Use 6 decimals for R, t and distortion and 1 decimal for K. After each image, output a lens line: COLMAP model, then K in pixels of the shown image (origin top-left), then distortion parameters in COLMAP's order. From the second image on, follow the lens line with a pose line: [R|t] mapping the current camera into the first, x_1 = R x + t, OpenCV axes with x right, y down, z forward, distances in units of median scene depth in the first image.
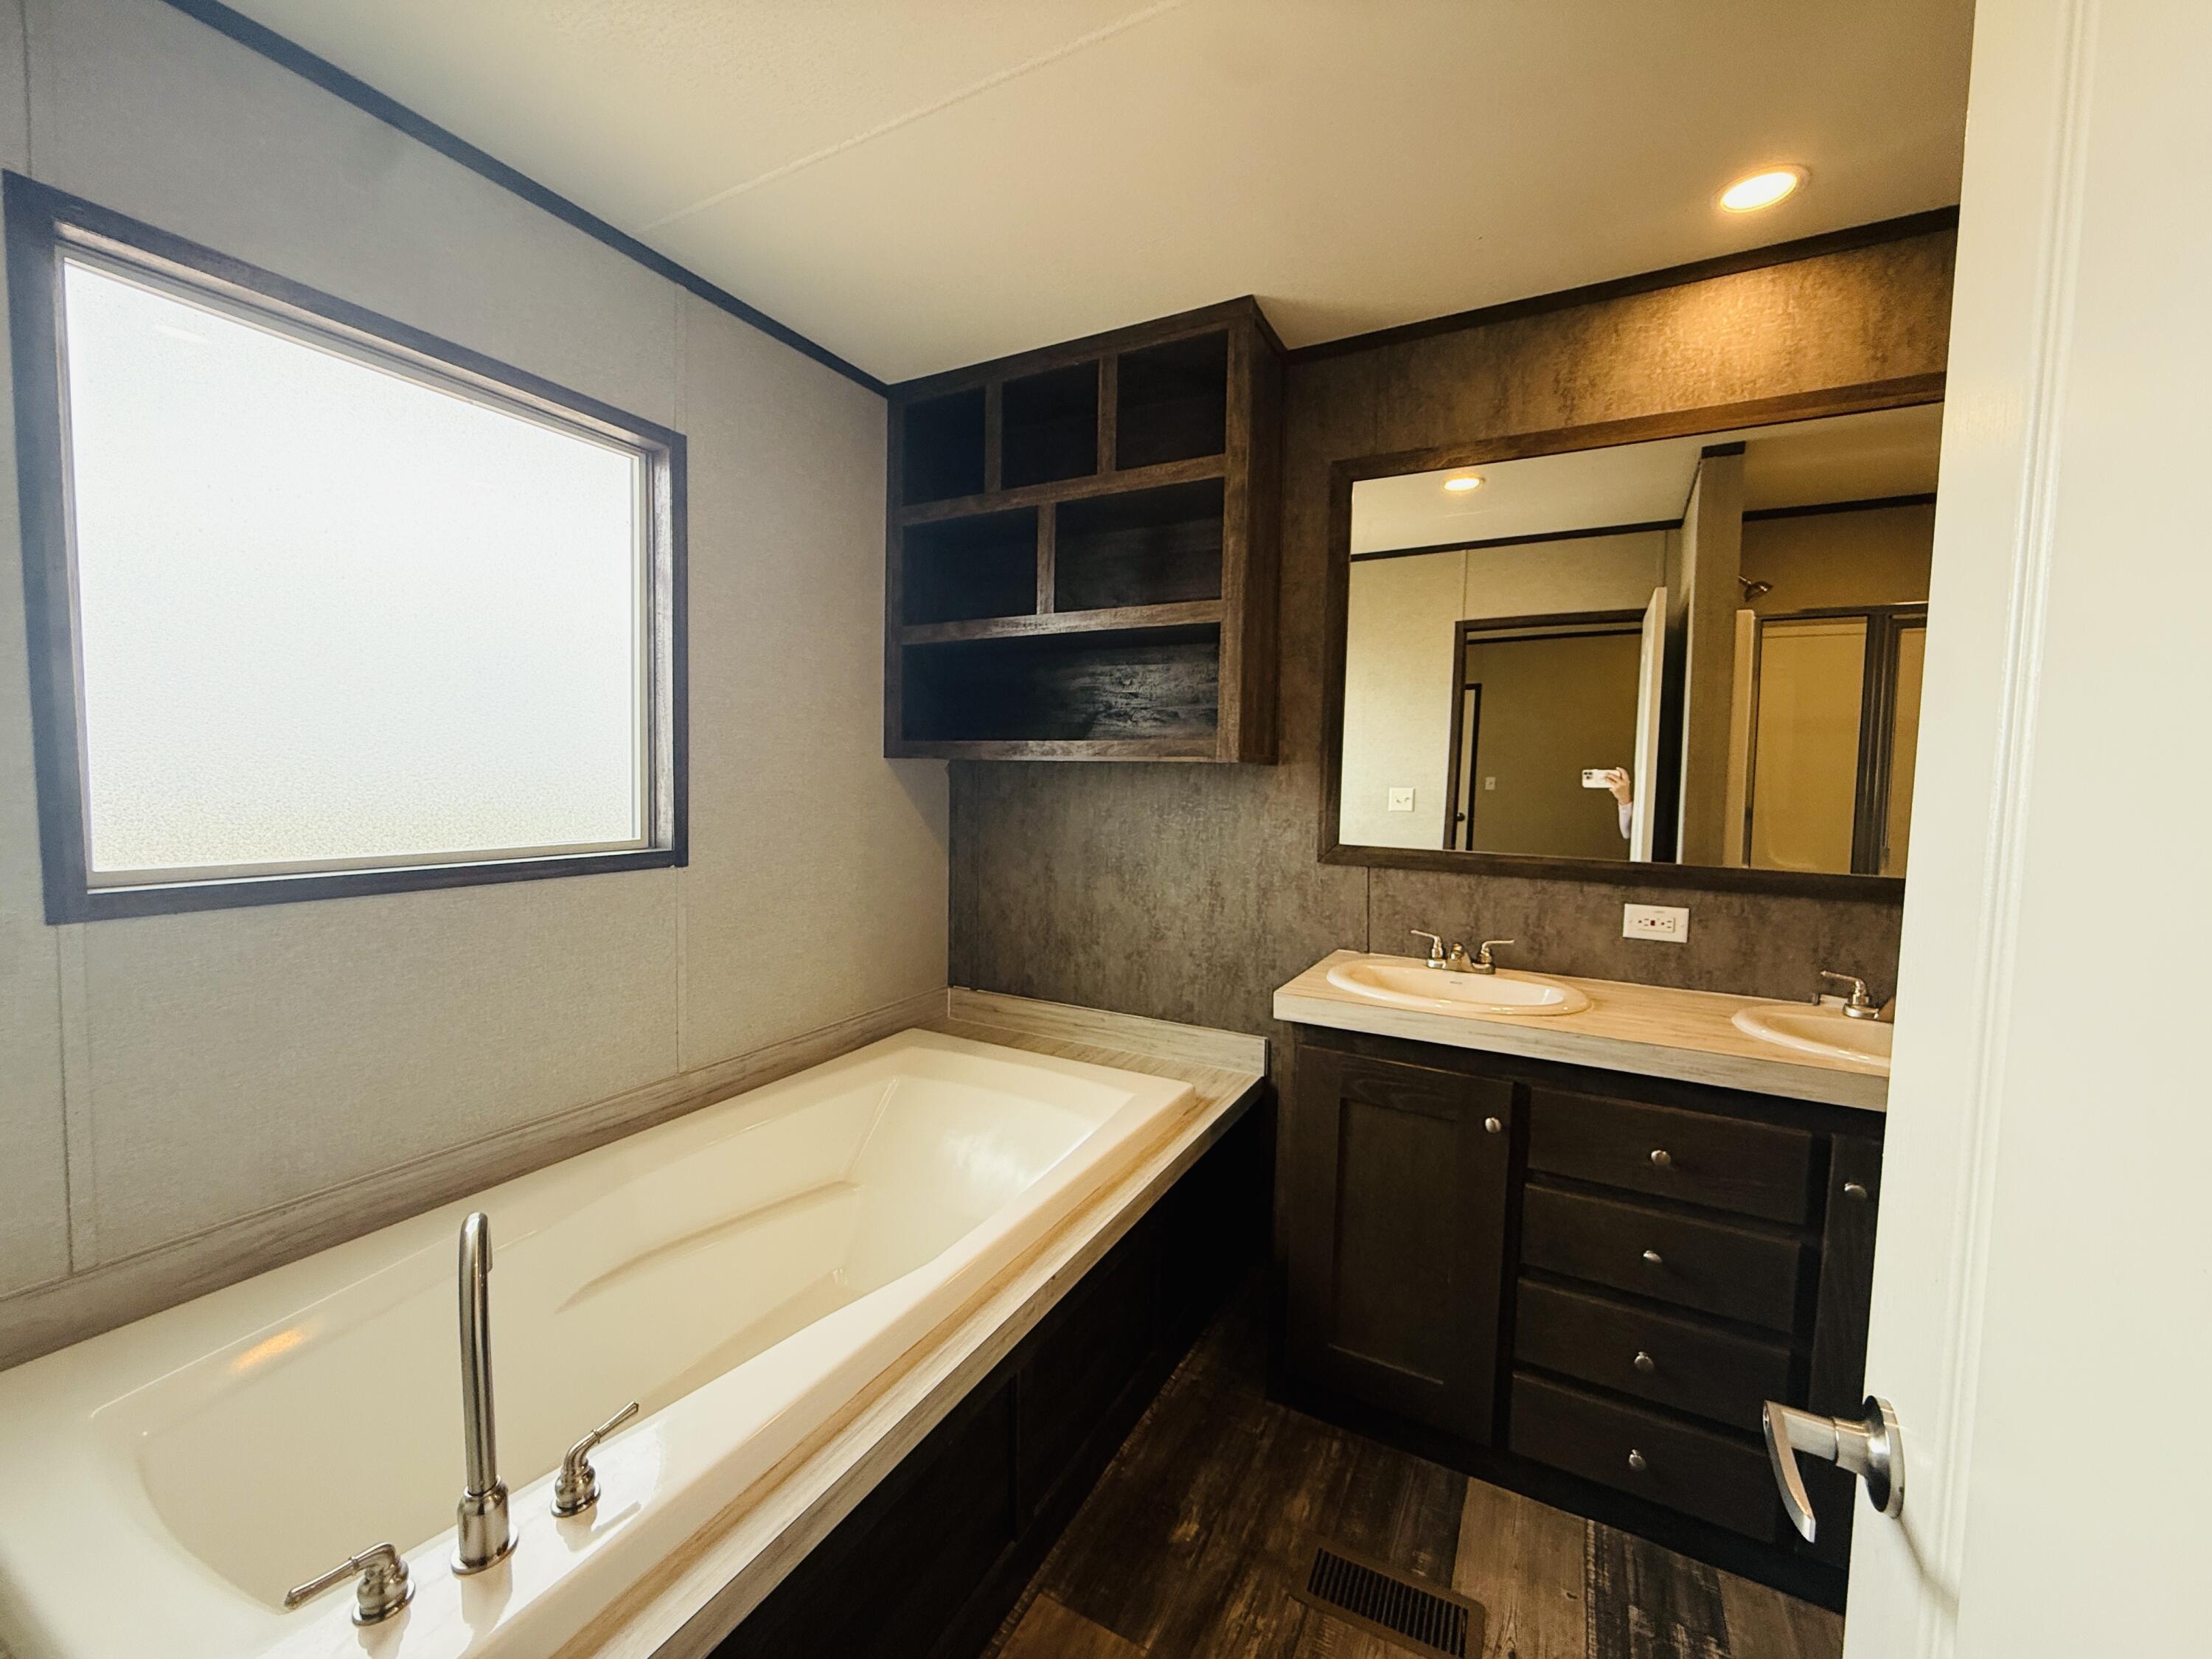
lens RADIAL K [[882.6, 0, 1099.8], [0, 882.6, 833.2], [0, 0, 1]] dist [-0.000288, -0.000267]
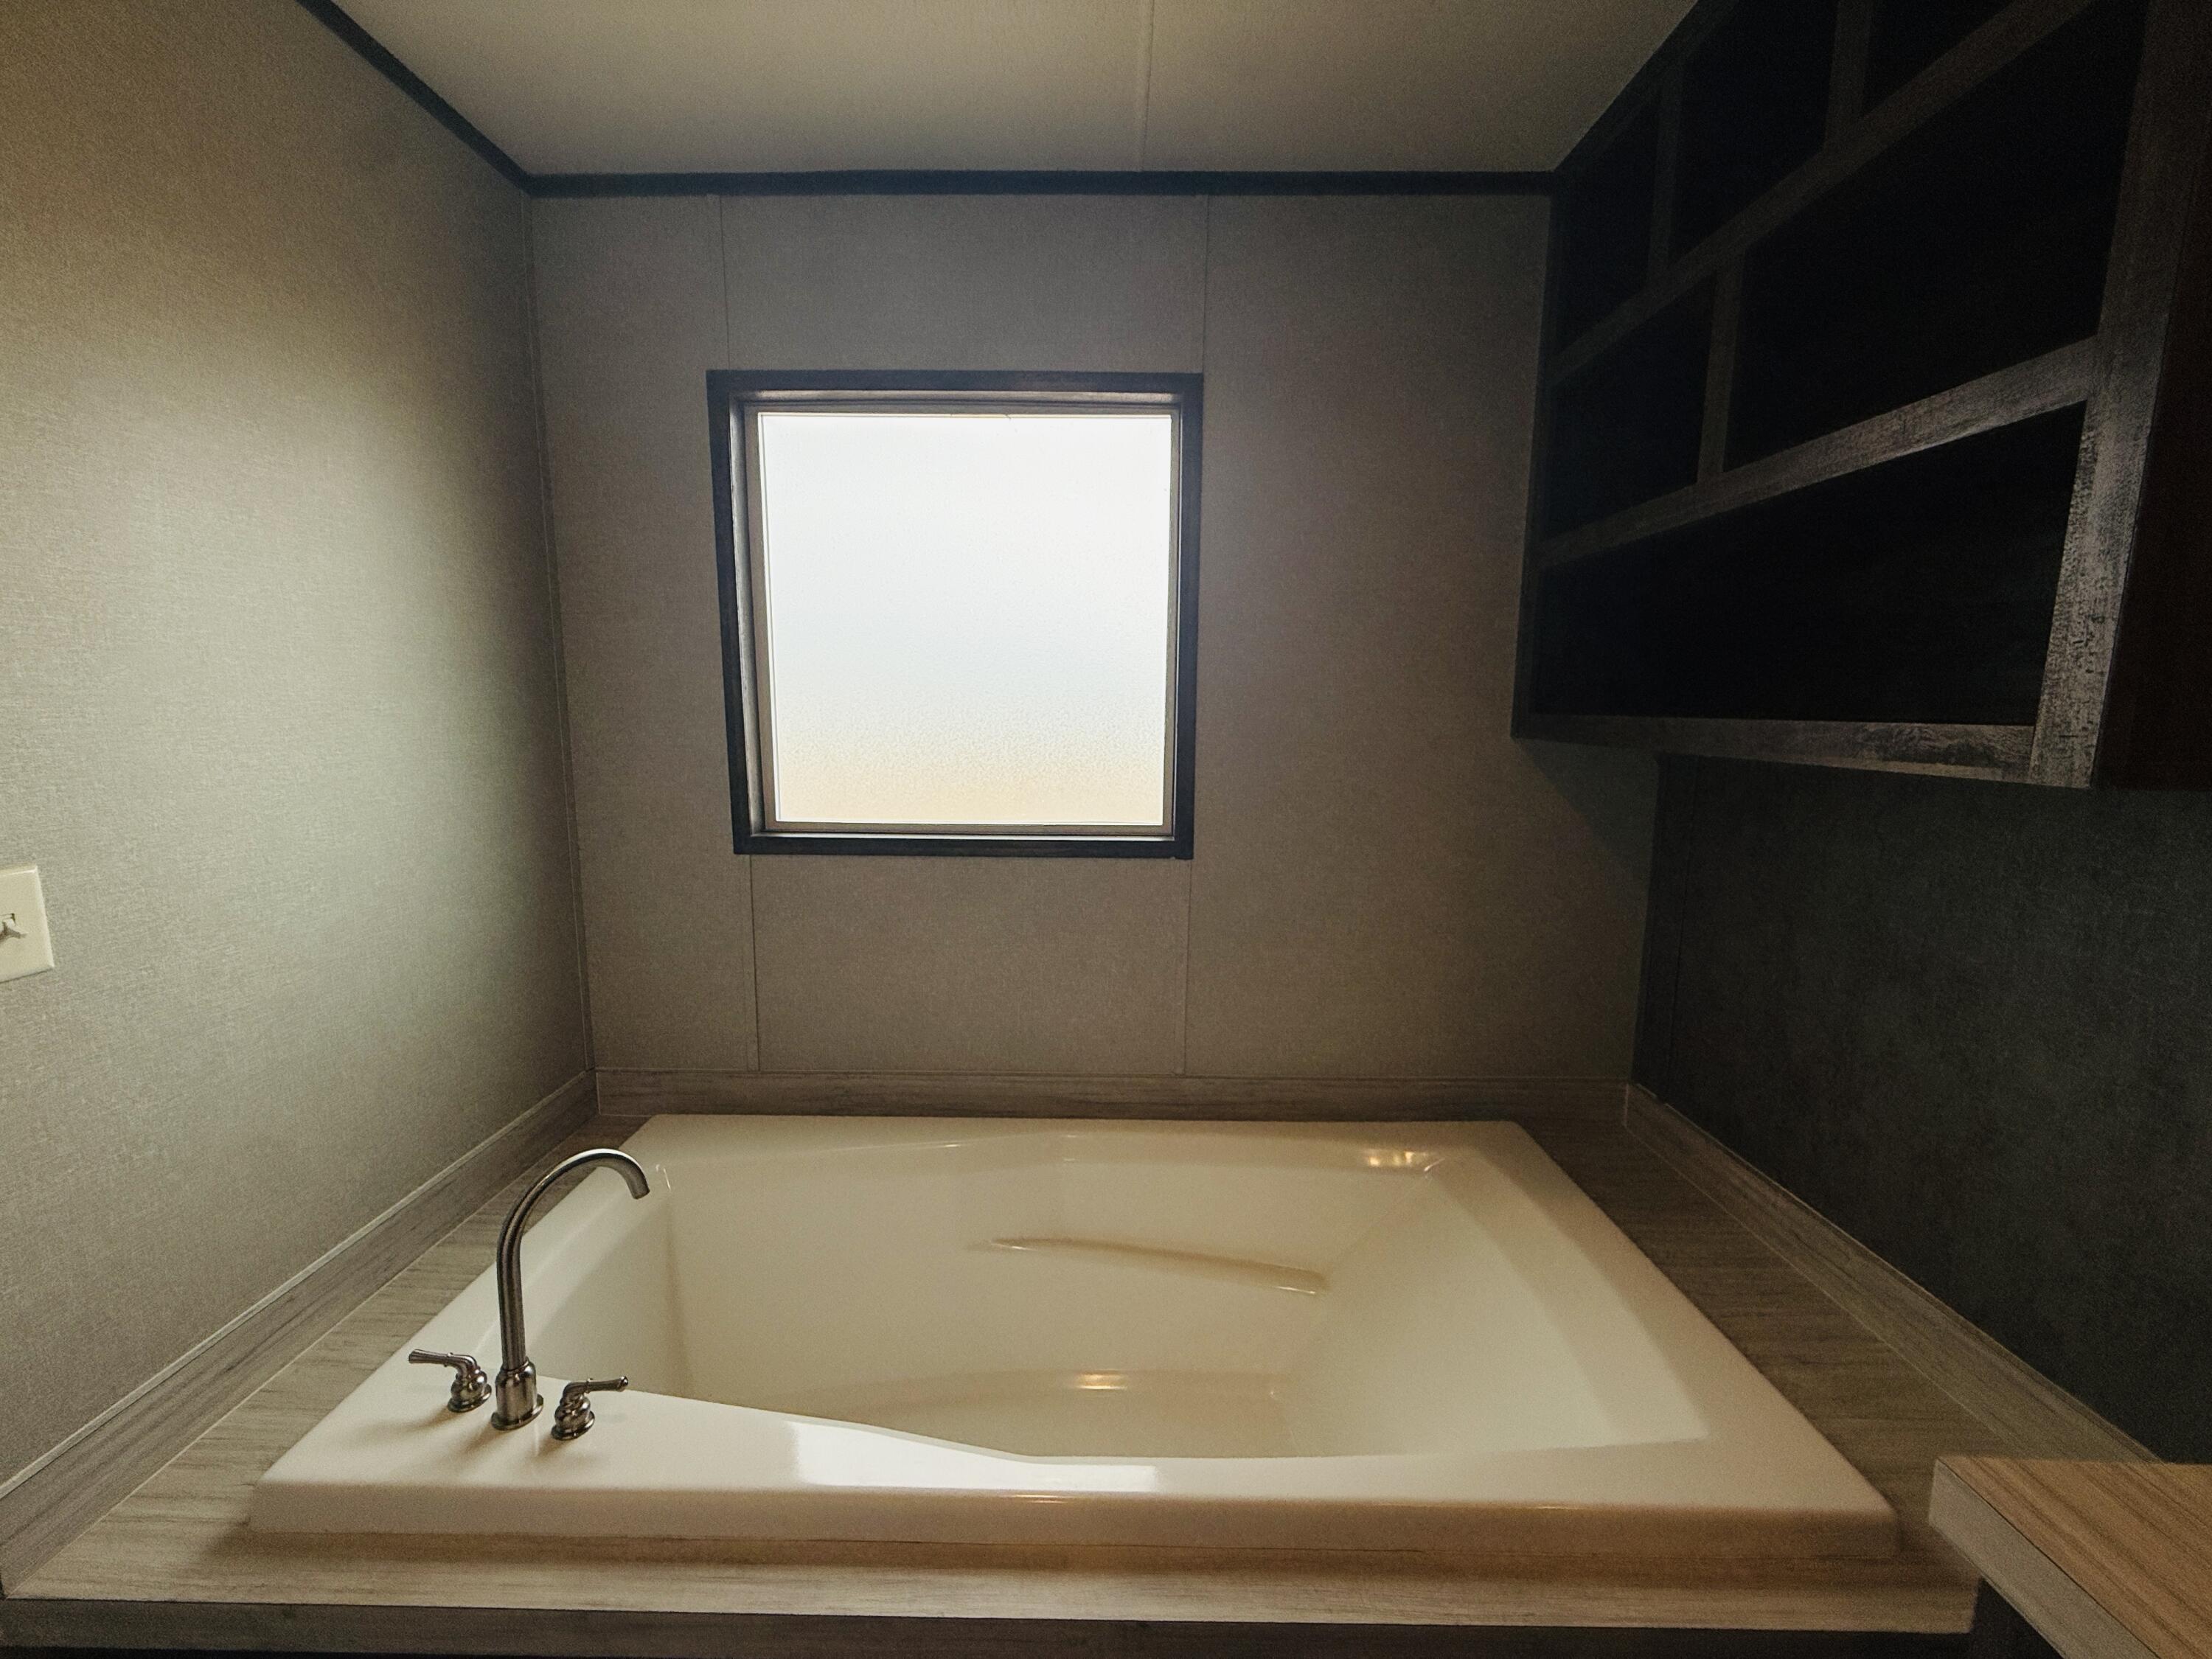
lens RADIAL K [[882.6, 0, 1098.9], [0, 882.6, 833.7], [0, 0, 1]] dist [-0.000288, -0.000267]
pose [[0.463381, 0.115802, -0.878560, 0.283559], [-0.059574, 0.993253, 0.099498, -0.073125], [0.884154, 0.006234, 0.467153, 0.467550]]
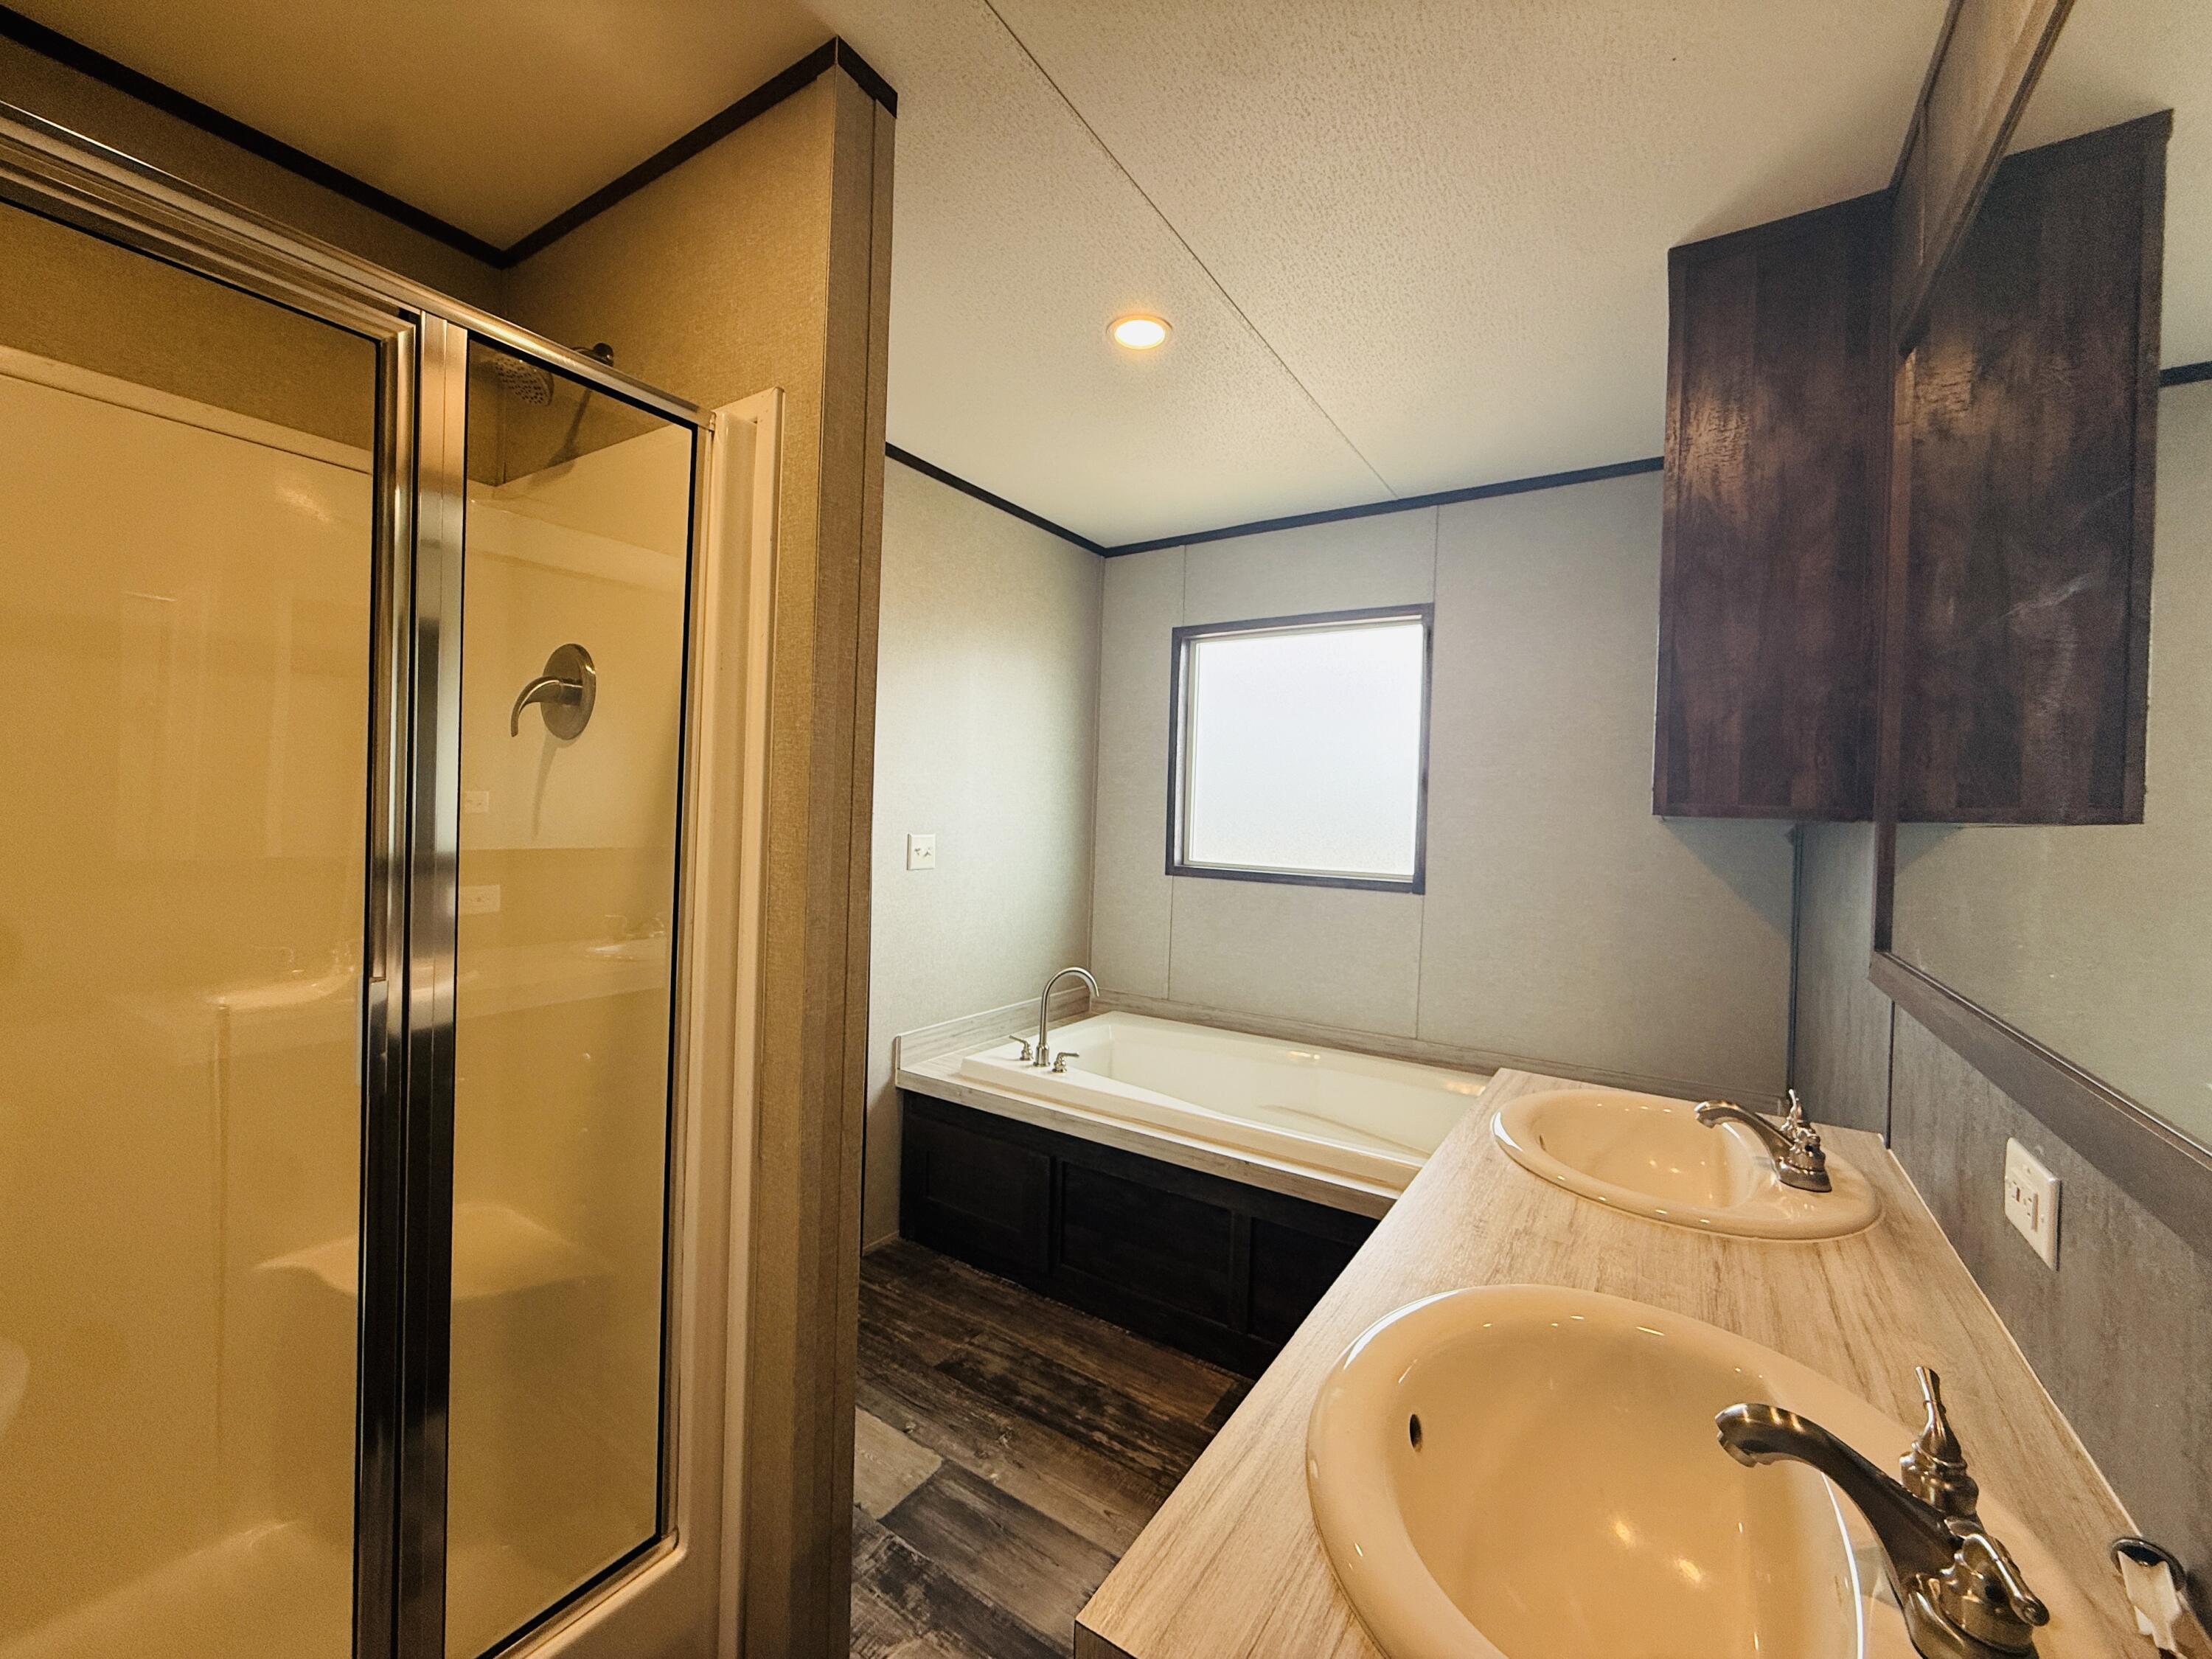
lens RADIAL K [[882.6, 0, 1093.4], [0, 882.6, 829.0], [0, 0, 1]] dist [-0.000288, -0.000267]
pose [[-0.090003, -0.004948, -0.995929, 0.990130], [-0.101215, 0.994856, 0.004204, -0.019665], [0.990785, 0.101181, -0.090041, 0.567357]]
